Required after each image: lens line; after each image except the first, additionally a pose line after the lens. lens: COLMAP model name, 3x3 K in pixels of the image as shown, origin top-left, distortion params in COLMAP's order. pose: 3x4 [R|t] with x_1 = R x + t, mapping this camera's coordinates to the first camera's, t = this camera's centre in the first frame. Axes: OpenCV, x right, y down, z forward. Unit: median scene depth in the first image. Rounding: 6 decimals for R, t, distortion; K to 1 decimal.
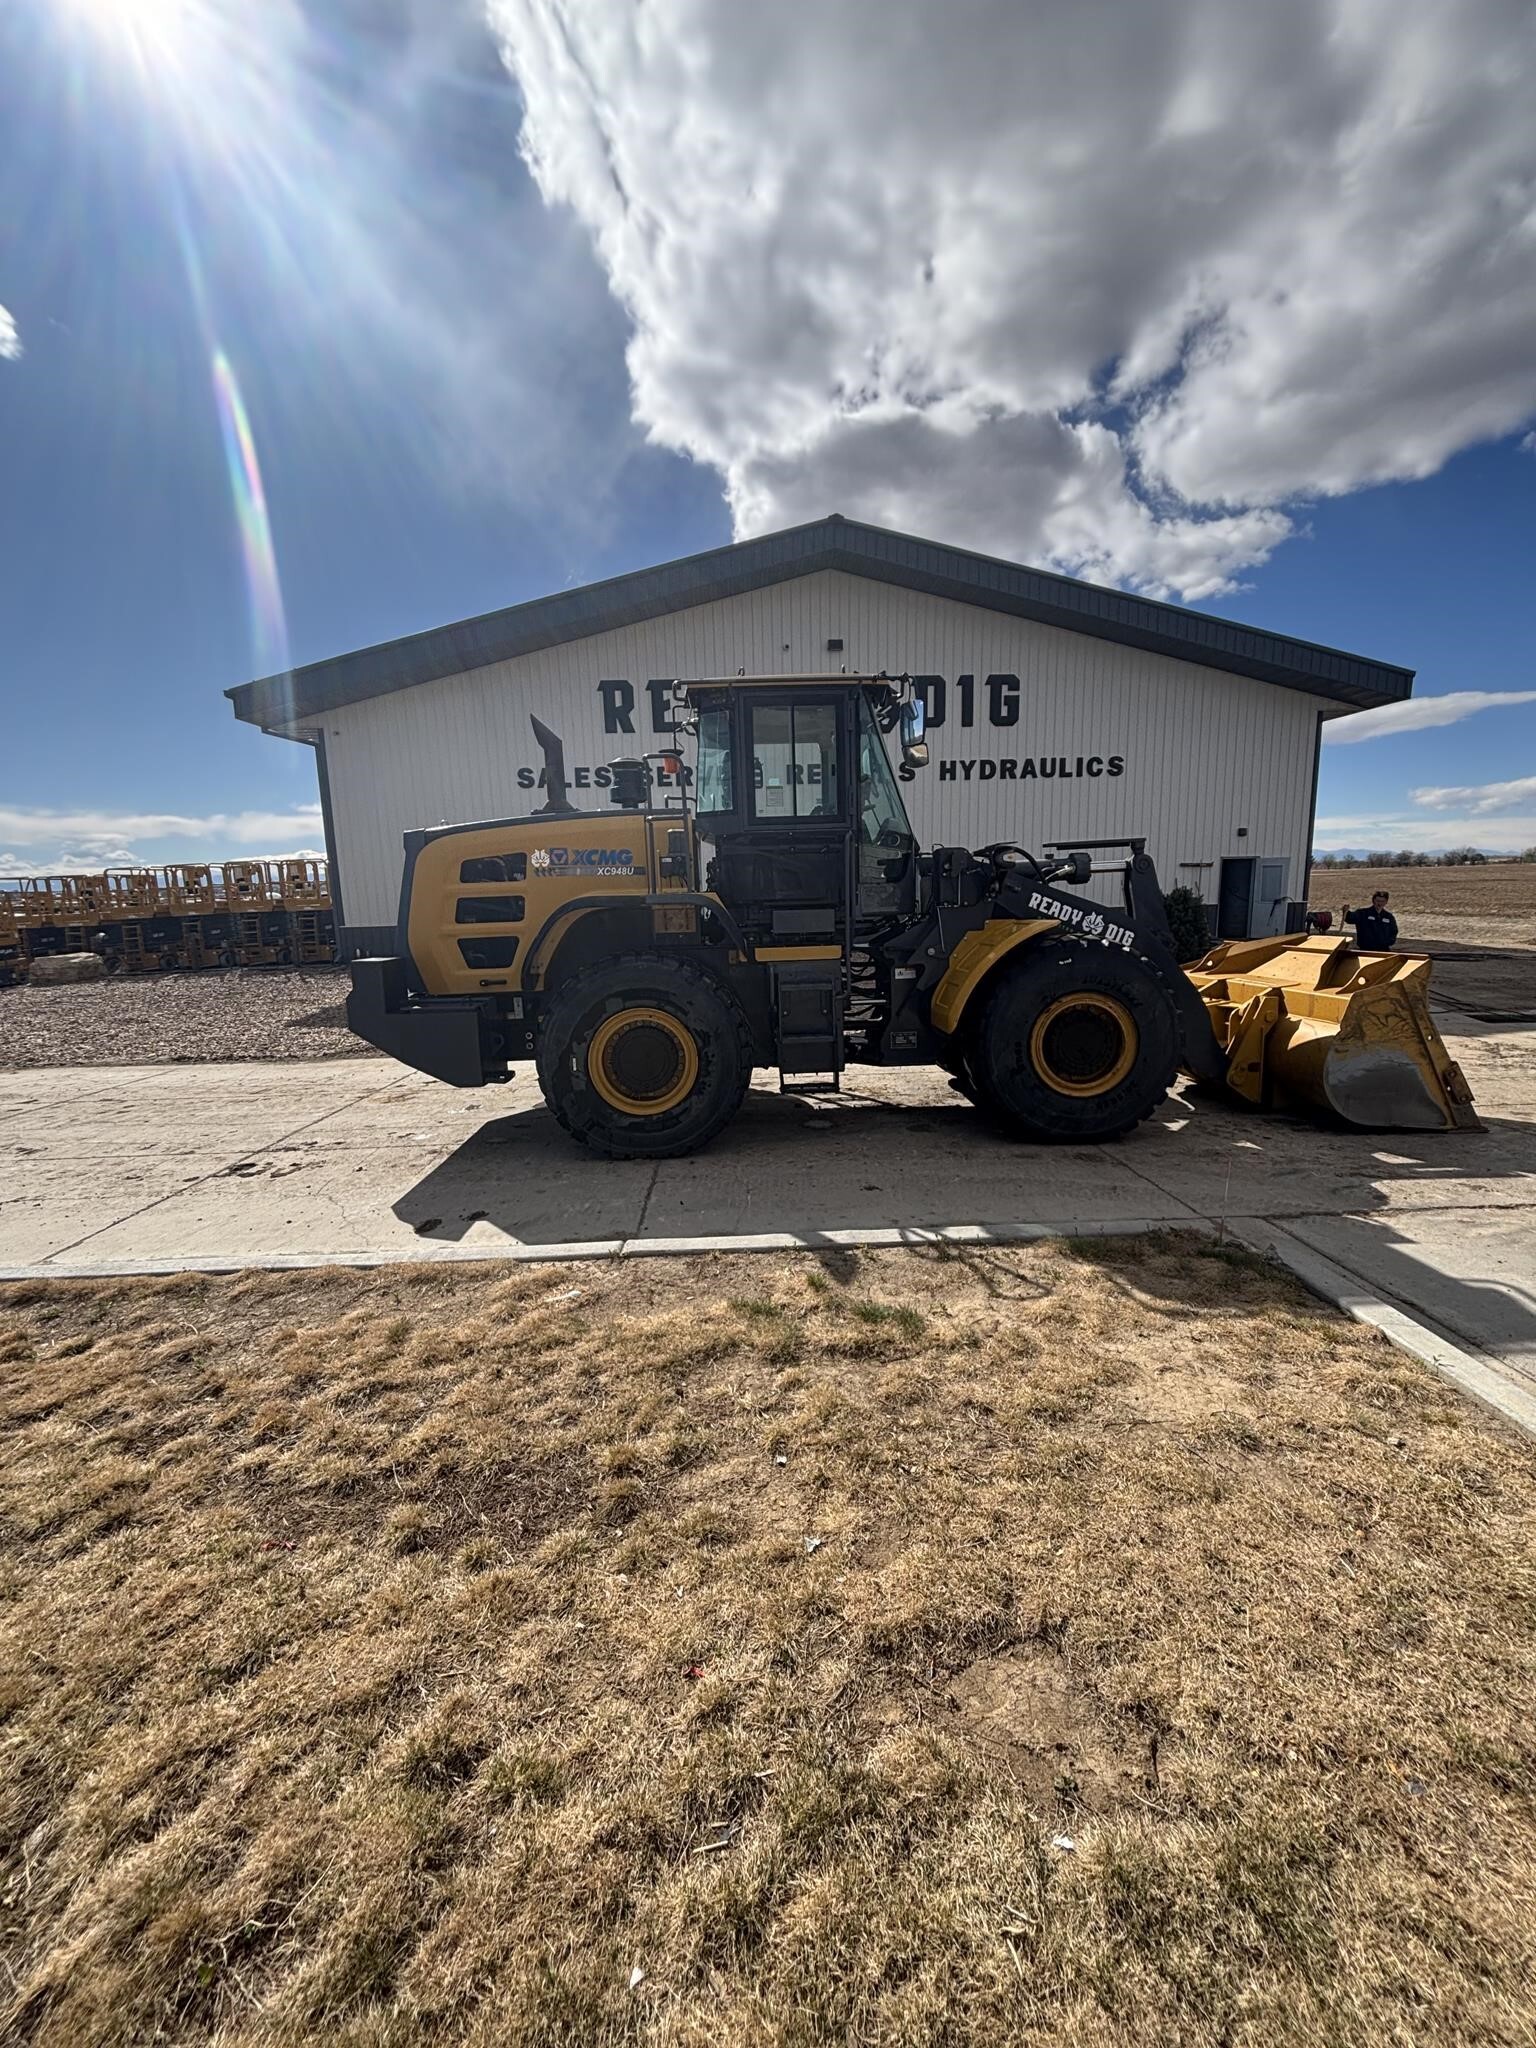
lens RADIAL K [[824.0, 0, 768.6], [0, 824.0, 1022.7], [0, 0, 1]] dist [-0.003293, -0.000629]
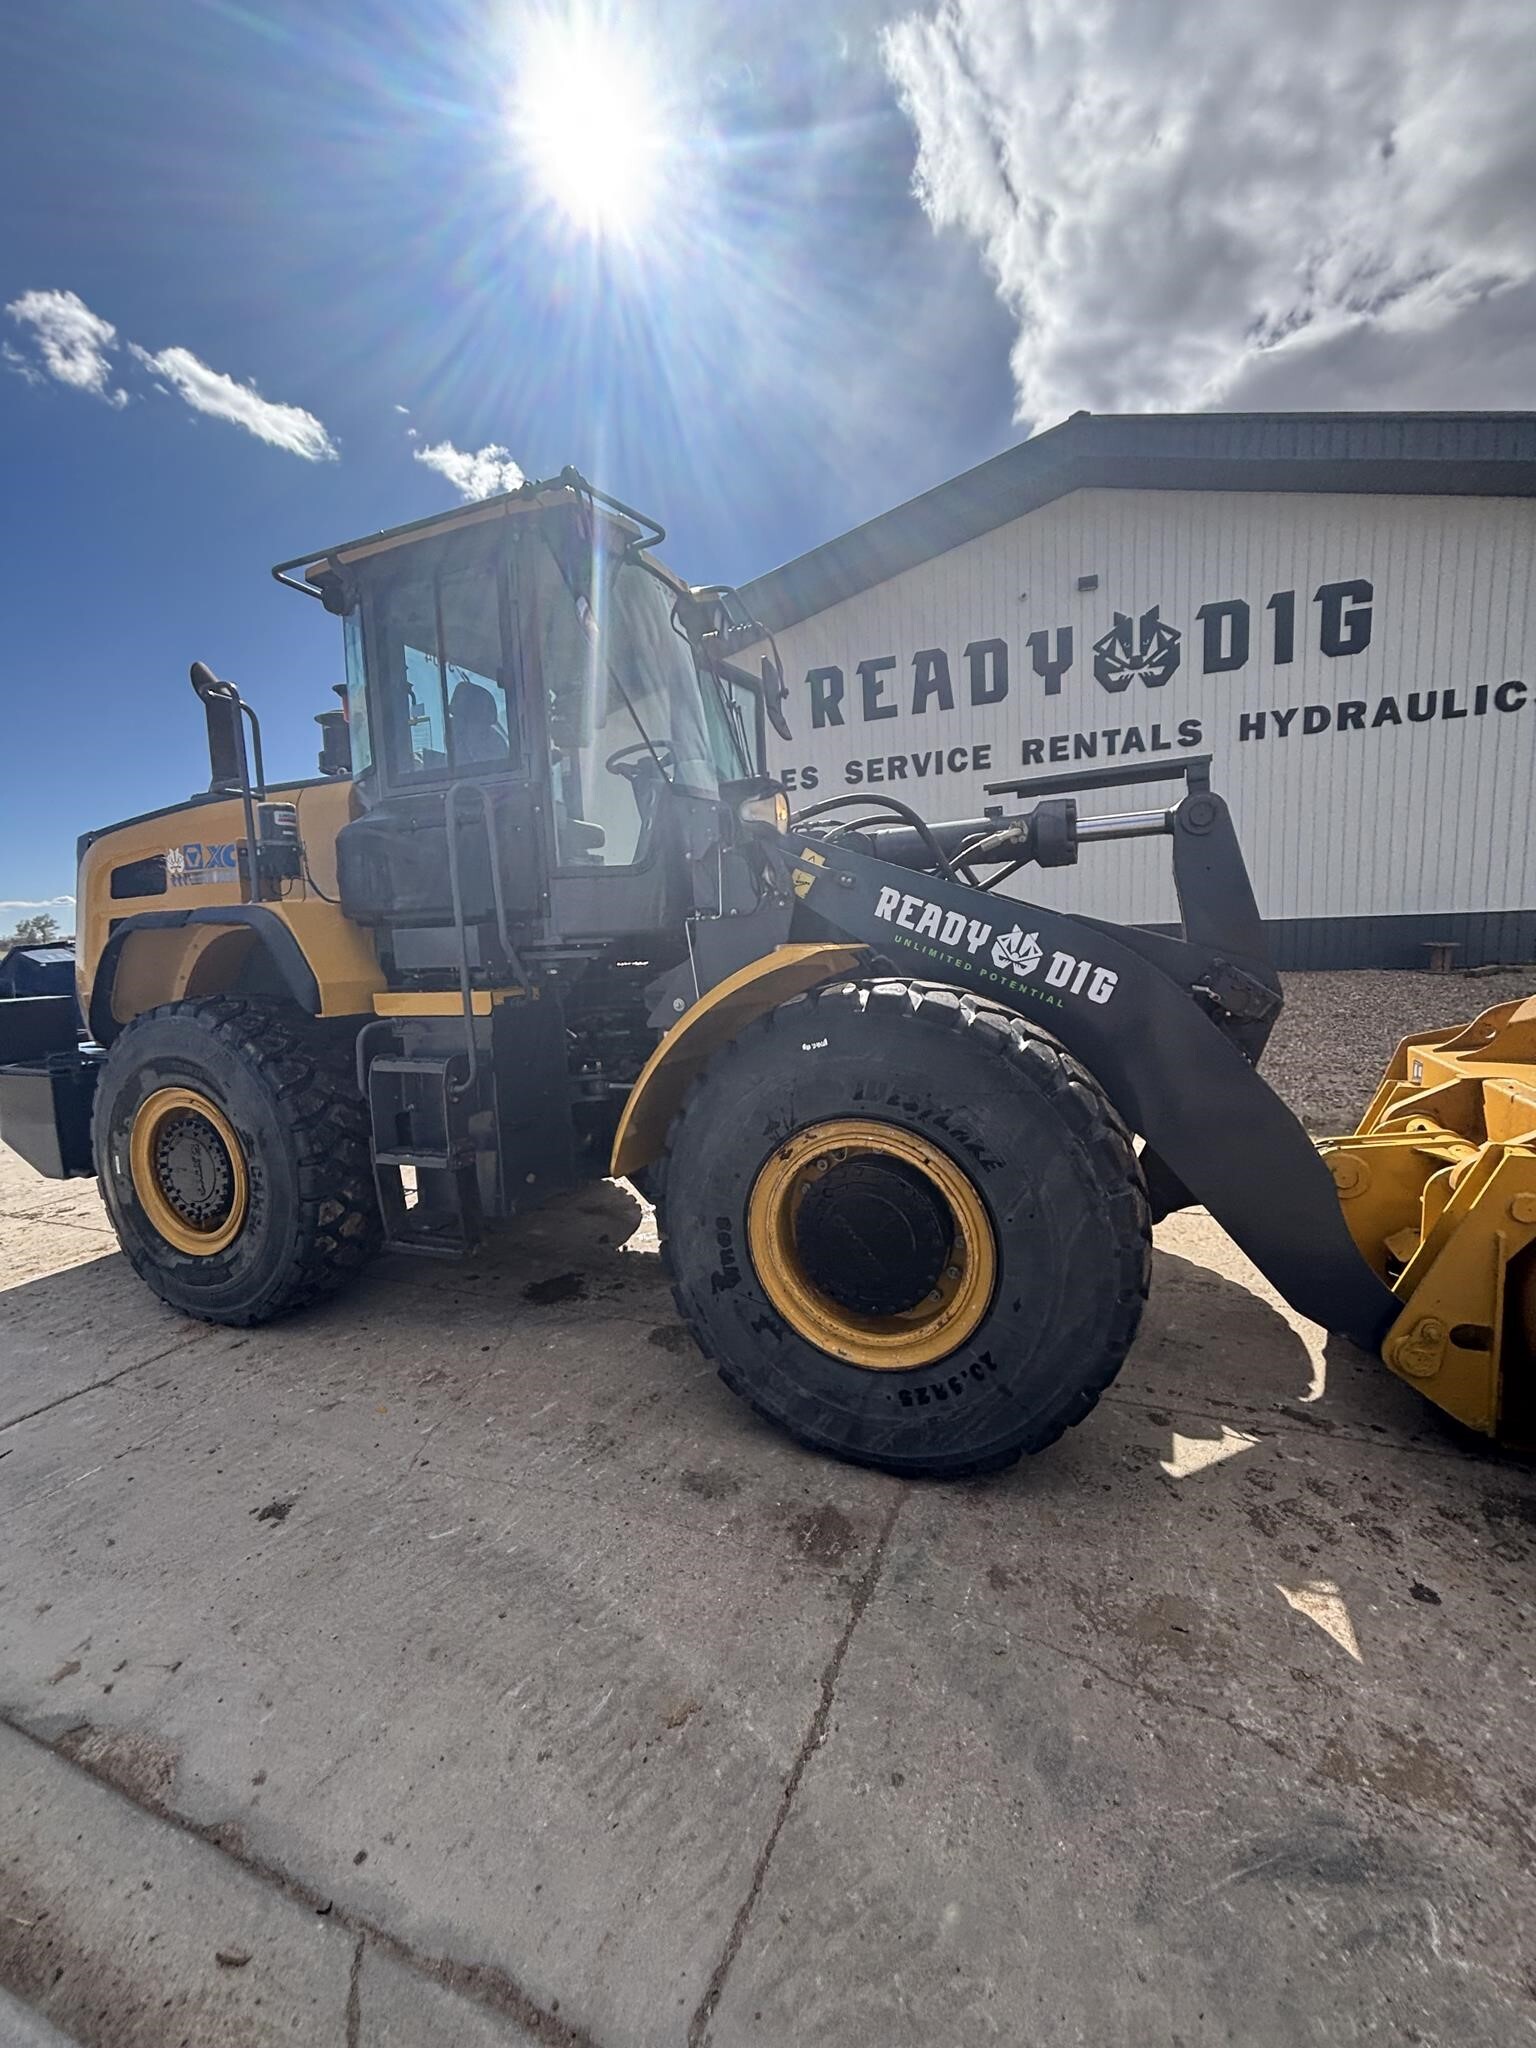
lens RADIAL K [[821.8, 0, 773.5], [0, 821.8, 1025.9], [0, 0, 1]] dist [0.000987, -0.001070]
pose [[0.909831, 0.037371, -0.413293, 0.484638], [-0.042073, 0.999112, -0.002279, -0.077431], [0.412841, 0.019462, 0.910595, 0.570274]]
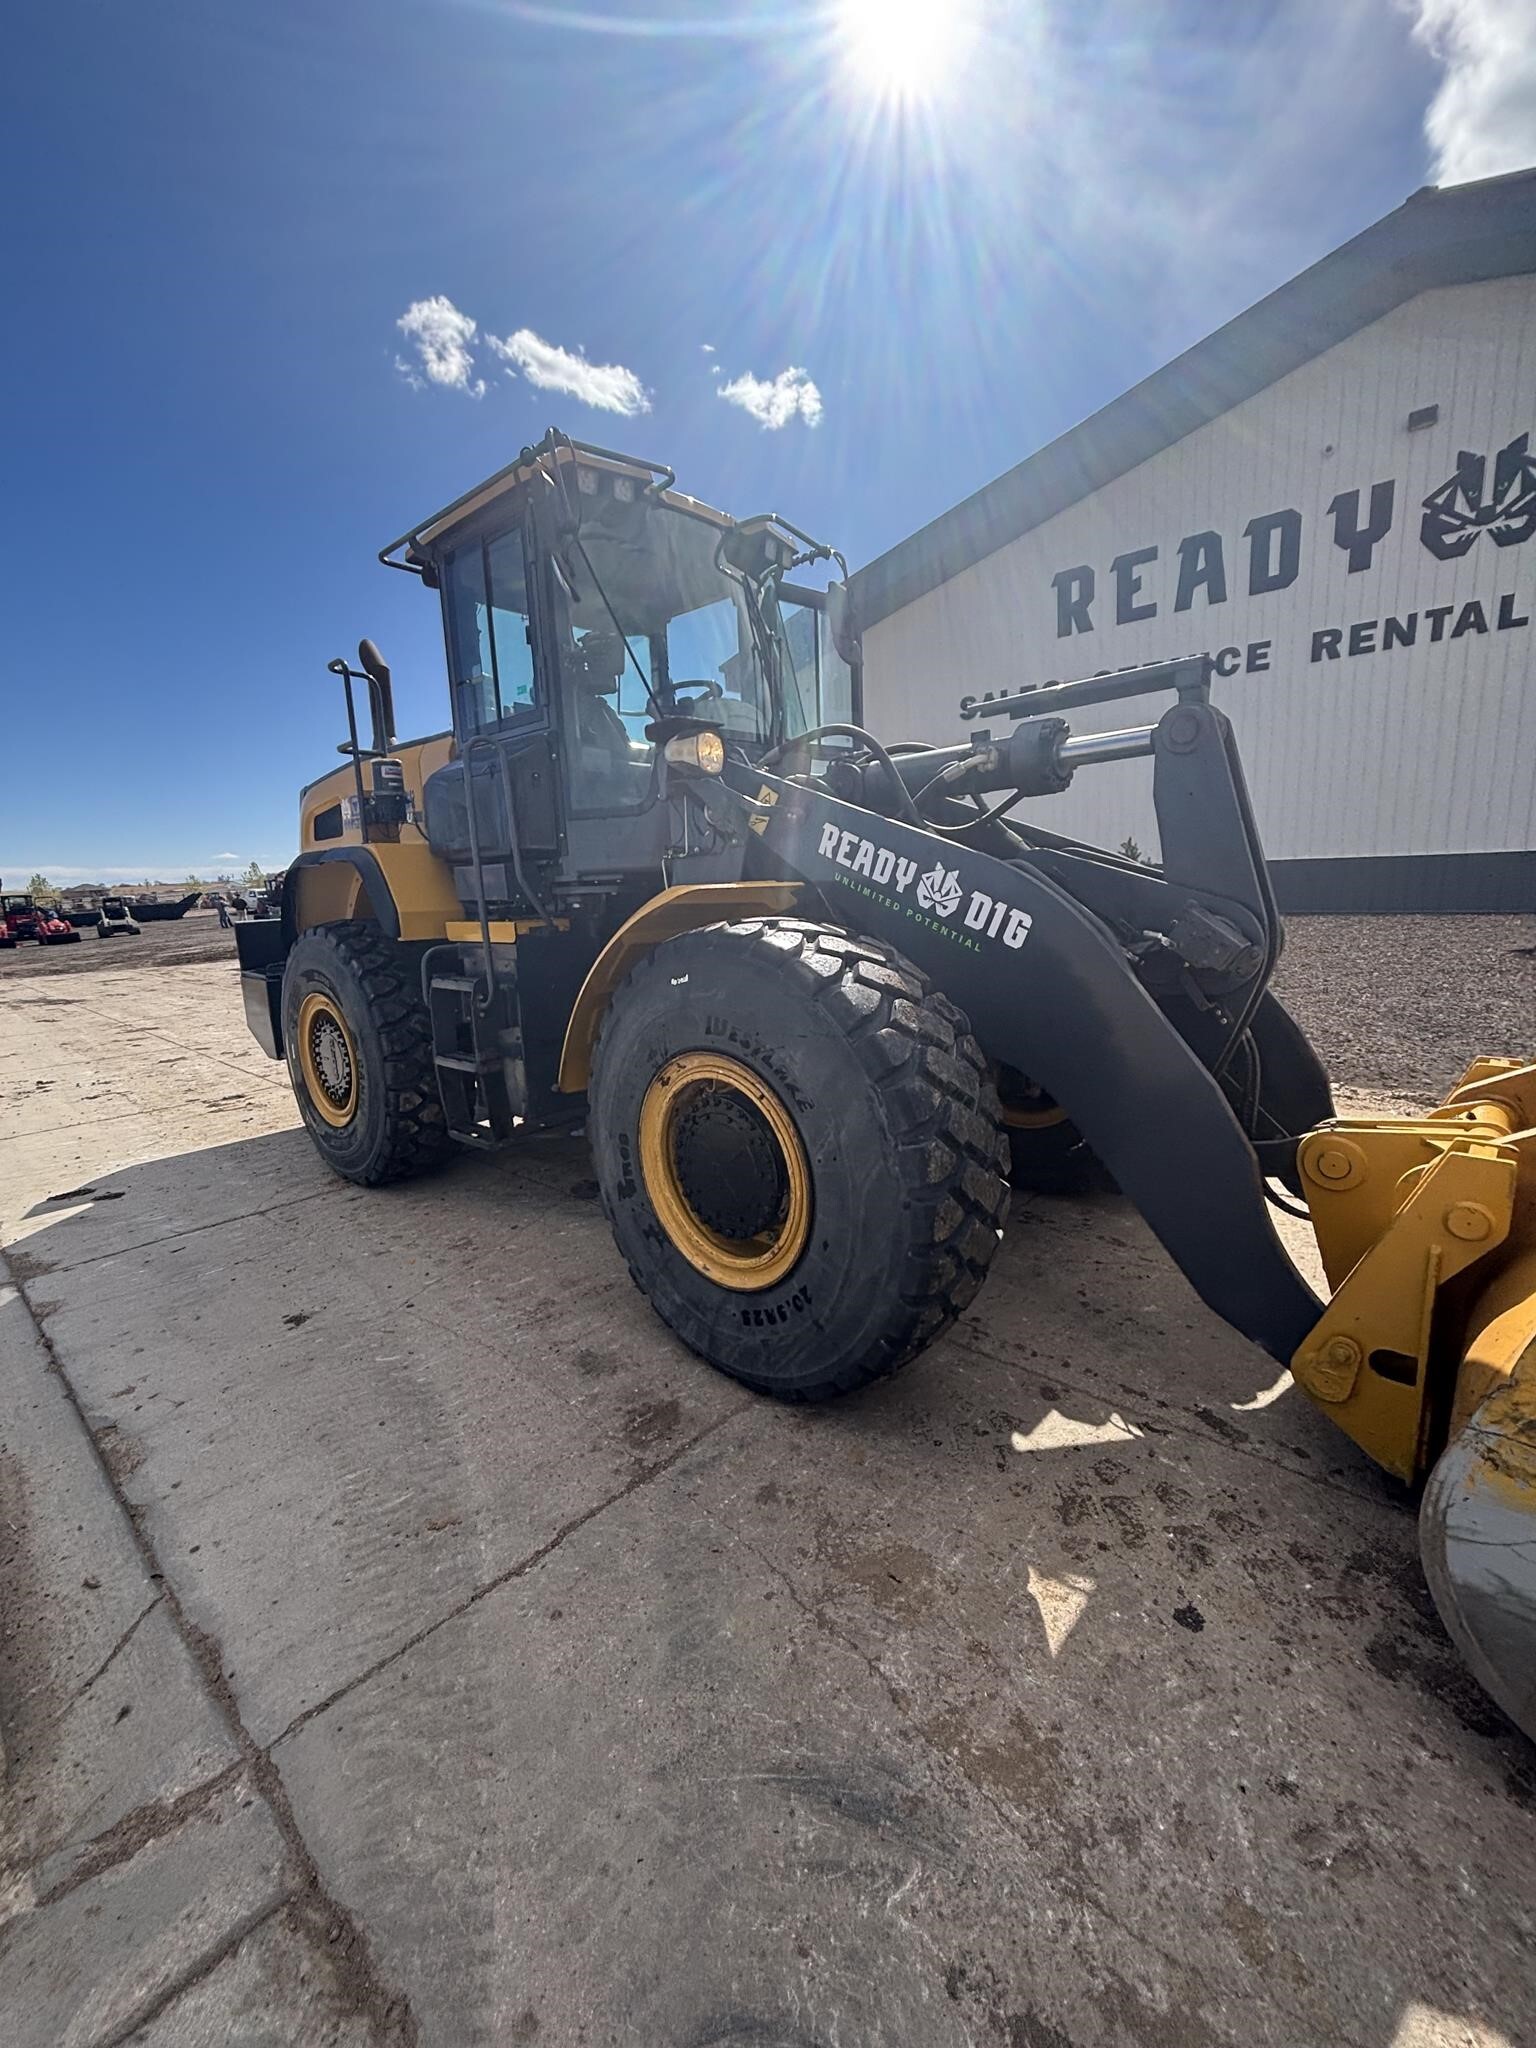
lens RADIAL K [[825.3, 0, 772.7], [0, 825.3, 1019.7], [0, 0, 1]] dist [0.000347, 0.000587]
pose [[0.725479, 0.116443, -0.678323, 0.660746], [-0.074954, 0.993089, 0.090311, -0.091159], [0.684151, -0.014676, 0.729193, 0.666259]]
